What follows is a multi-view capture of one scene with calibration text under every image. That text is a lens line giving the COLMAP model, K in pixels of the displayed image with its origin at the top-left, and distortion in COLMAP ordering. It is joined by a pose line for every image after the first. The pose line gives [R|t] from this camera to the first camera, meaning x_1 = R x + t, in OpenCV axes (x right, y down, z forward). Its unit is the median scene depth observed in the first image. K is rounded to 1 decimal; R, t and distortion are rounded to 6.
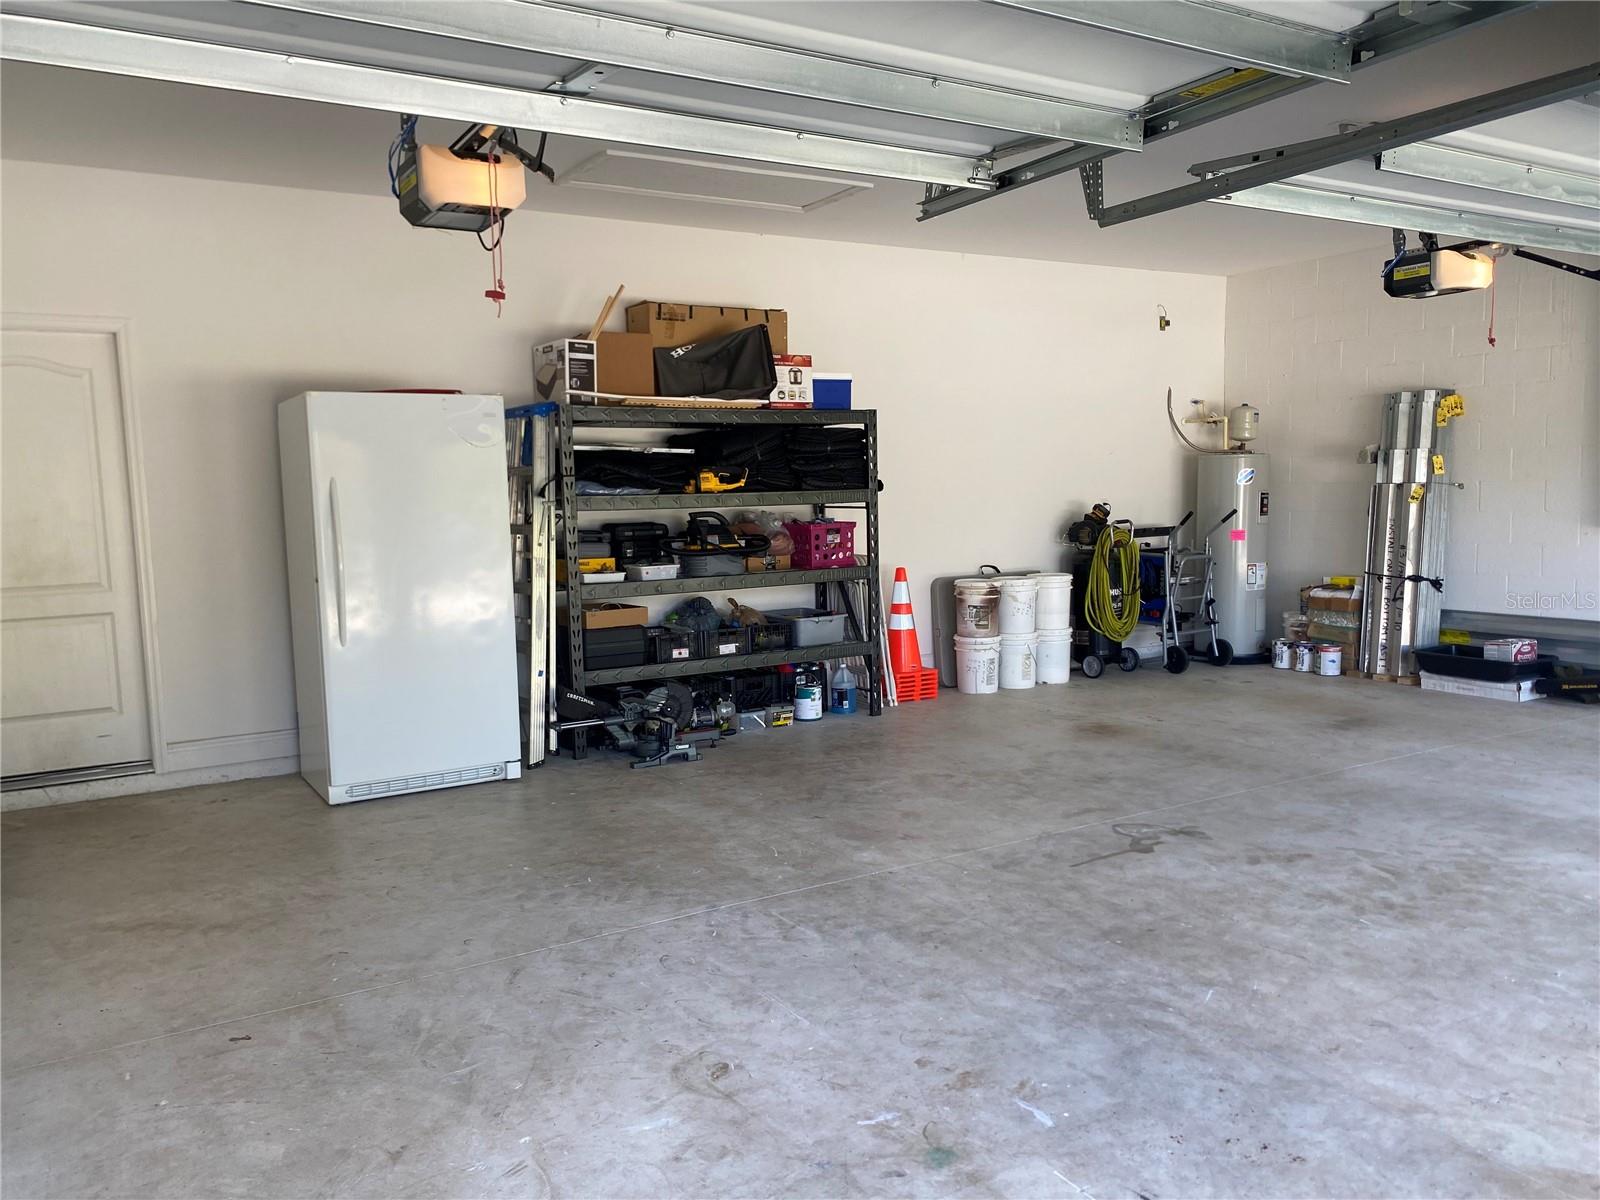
lens RADIAL K [[1214.6, 0, 801.0], [0, 1214.6, 598.5], [0, 0, 1]] dist [0.005455, -0.011739]
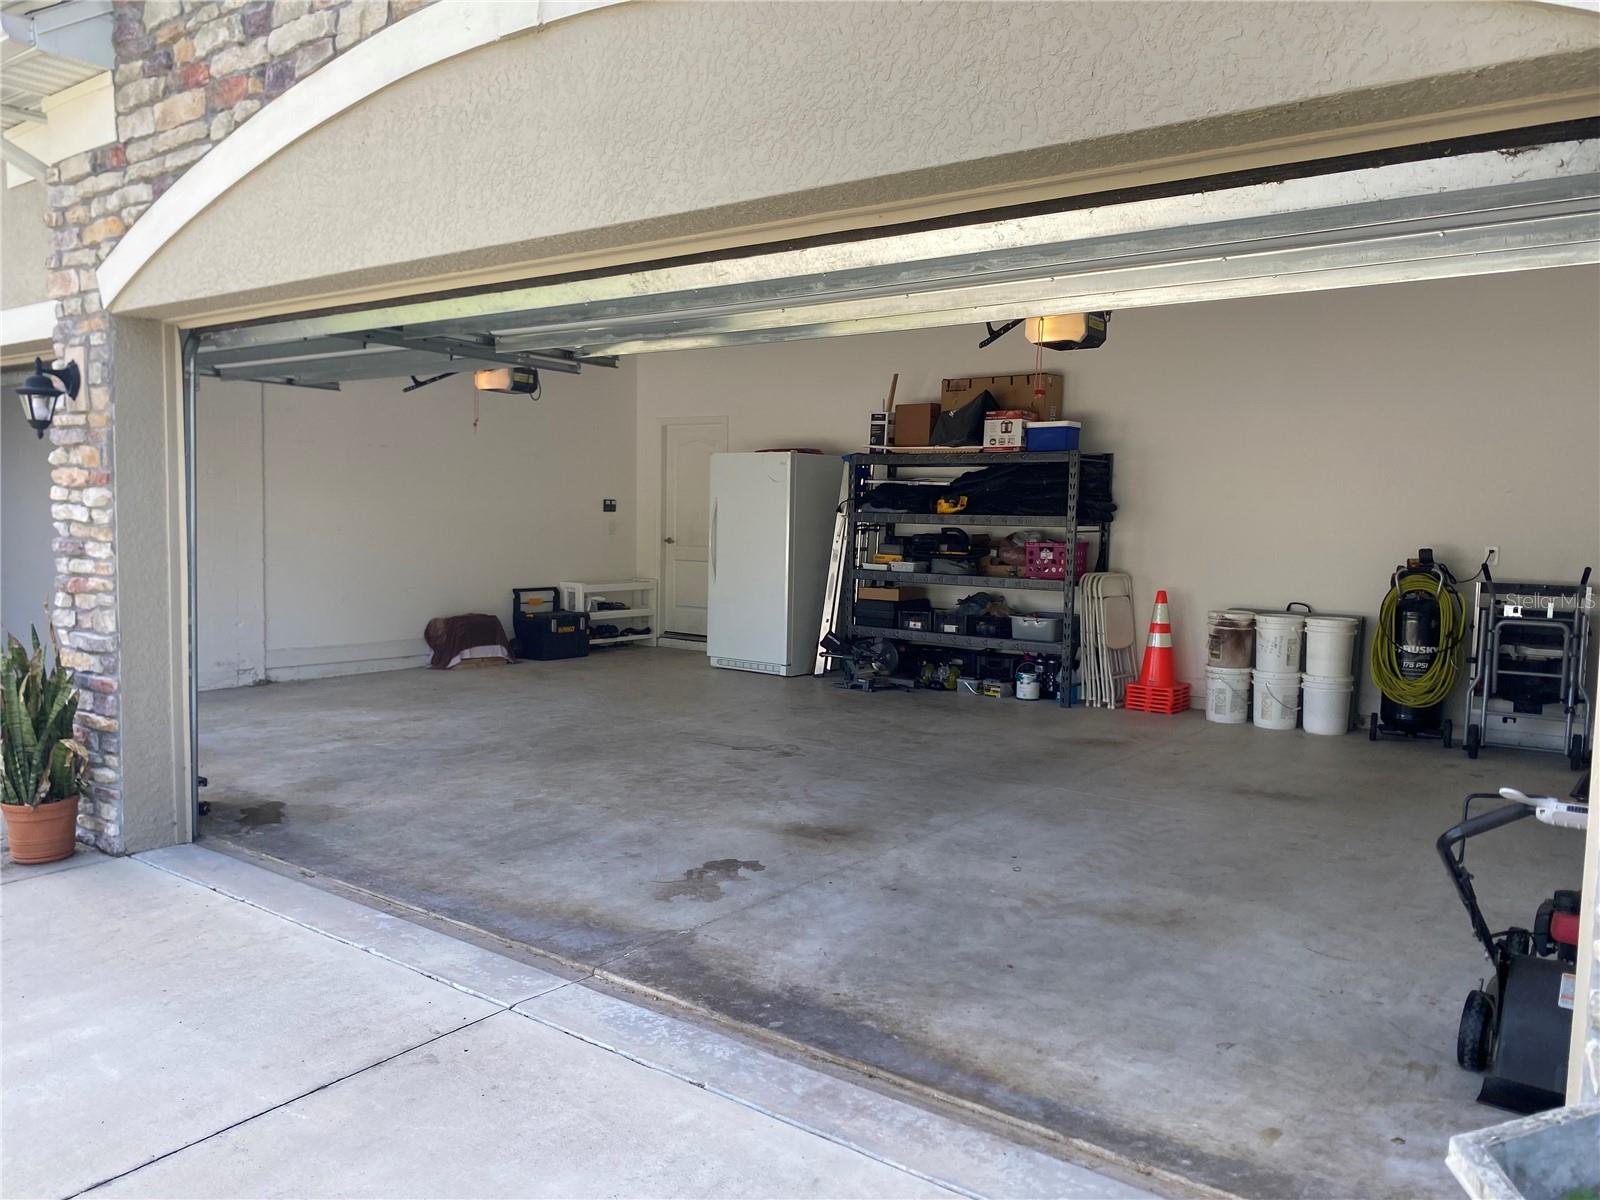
lens RADIAL K [[1214.6, 0, 804.4], [0, 1214.6, 604.5], [0, 0, 1]] dist [0.005455, -0.011739]
pose [[0.324140, 0.090101, -0.941709, 1.175011], [-0.119281, 0.991402, 0.053798, -0.039314], [0.938459, 0.094890, 0.332101, 0.389581]]
